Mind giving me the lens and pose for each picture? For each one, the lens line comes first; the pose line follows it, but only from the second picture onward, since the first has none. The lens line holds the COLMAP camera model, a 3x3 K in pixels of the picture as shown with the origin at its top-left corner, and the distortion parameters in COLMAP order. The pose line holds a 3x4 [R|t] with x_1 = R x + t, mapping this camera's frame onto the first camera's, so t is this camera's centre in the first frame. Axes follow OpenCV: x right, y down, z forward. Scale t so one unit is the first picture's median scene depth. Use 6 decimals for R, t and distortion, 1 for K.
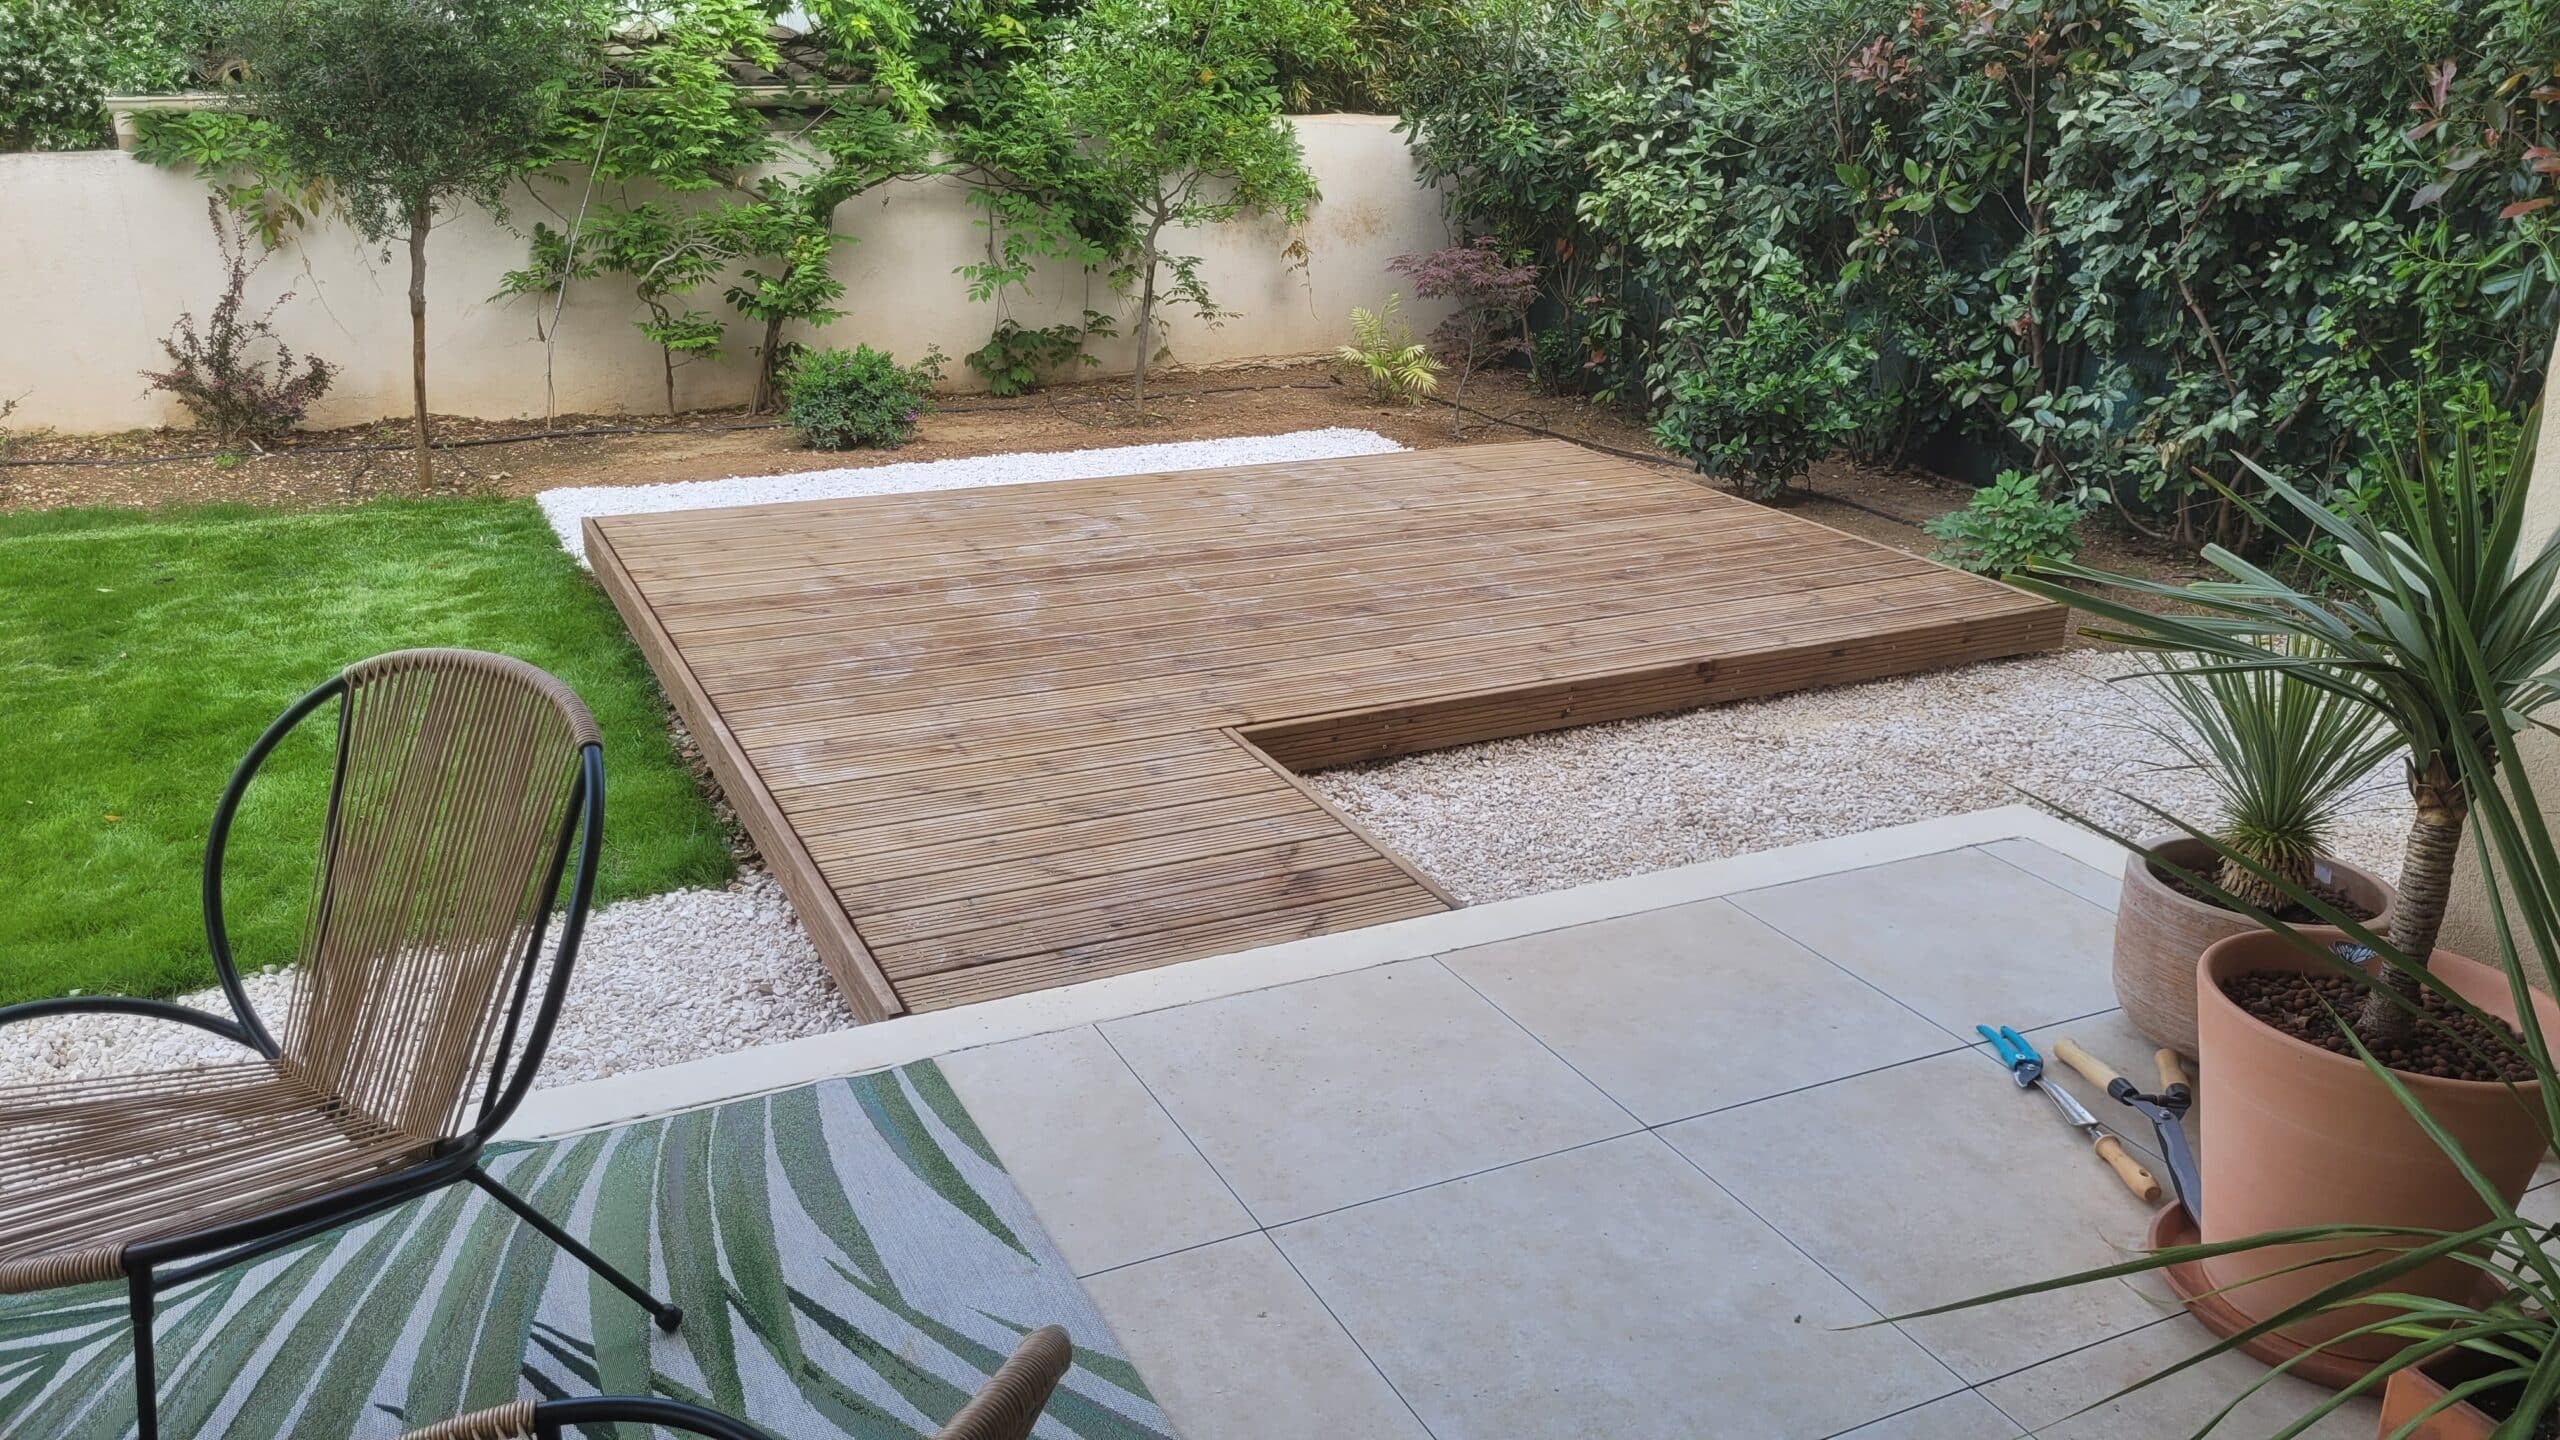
lens RADIAL K [[1926.3, 0, 1280.4], [0, 1926.3, 708.6], [0, 0, 1]] dist [0.058135, -0.054920]
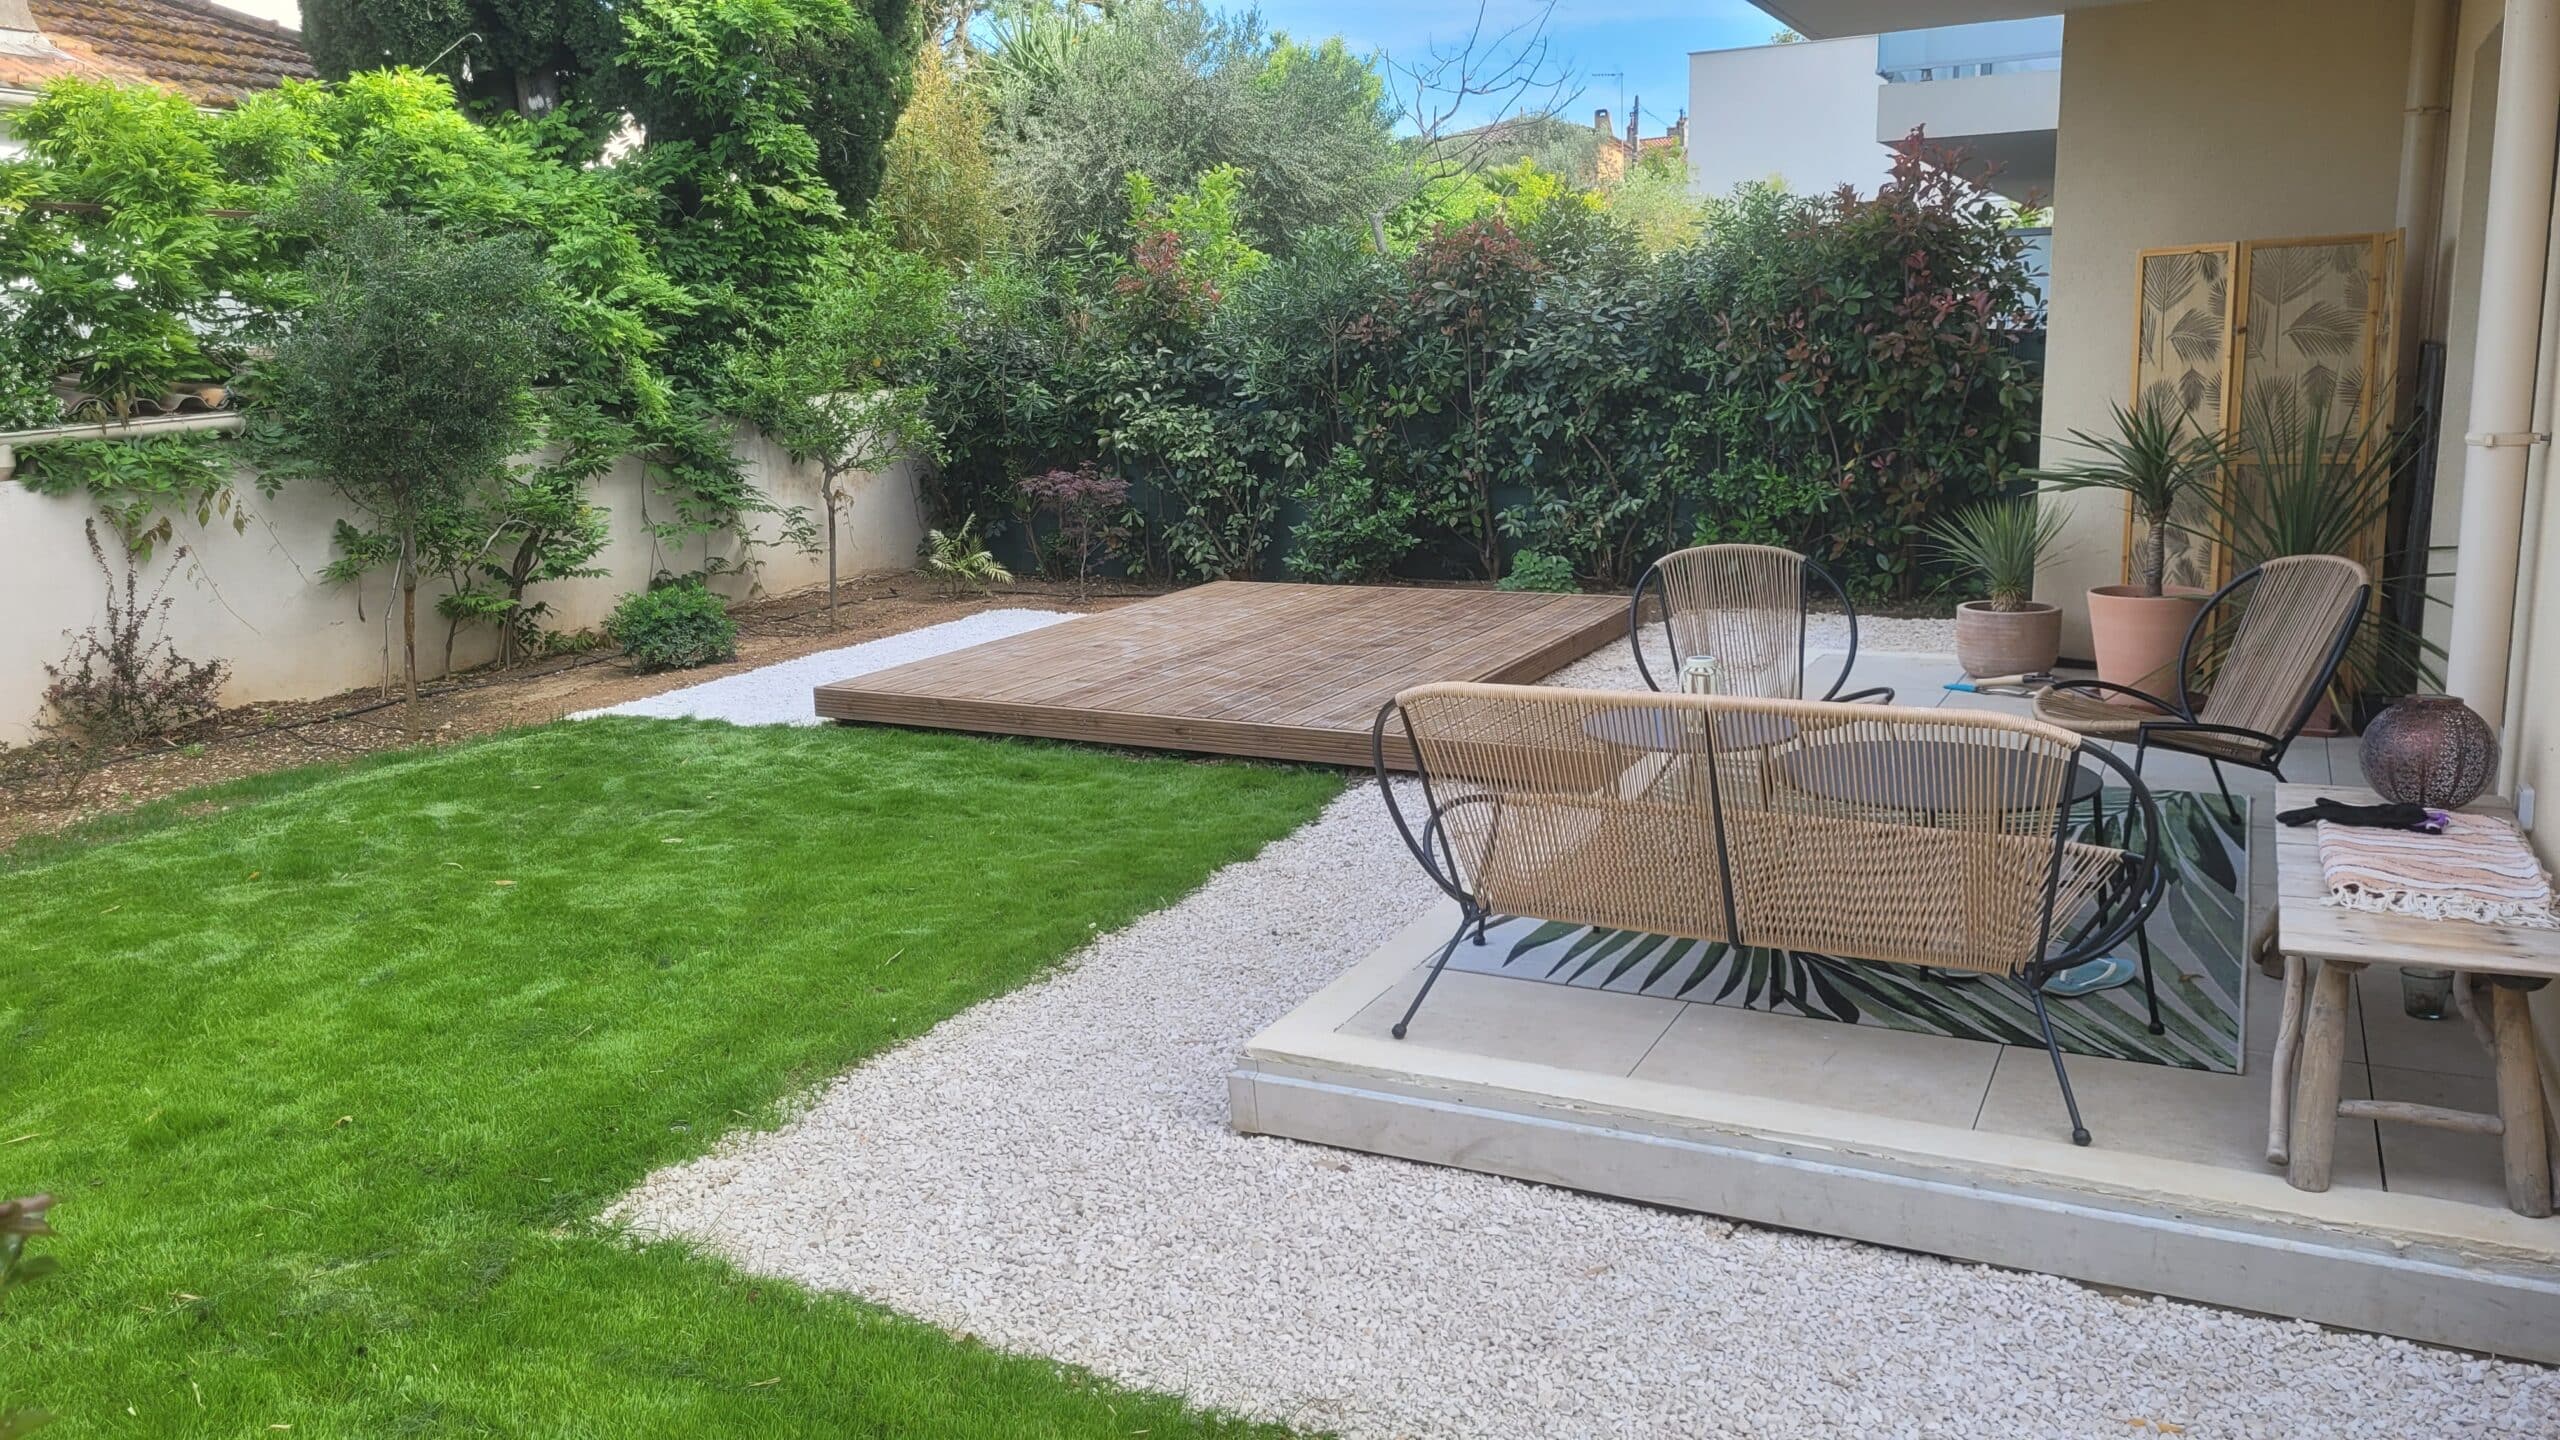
lens RADIAL K [[1926.3, 0, 1280.4], [0, 1926.3, 708.6], [0, 0, 1]] dist [0.058135, -0.054920]
pose [[0.795066, -0.155910, 0.586141, -0.717176], [0.237122, 0.969383, -0.063793, 0.062924], [-0.558250, 0.189706, 0.807694, -0.210326]]
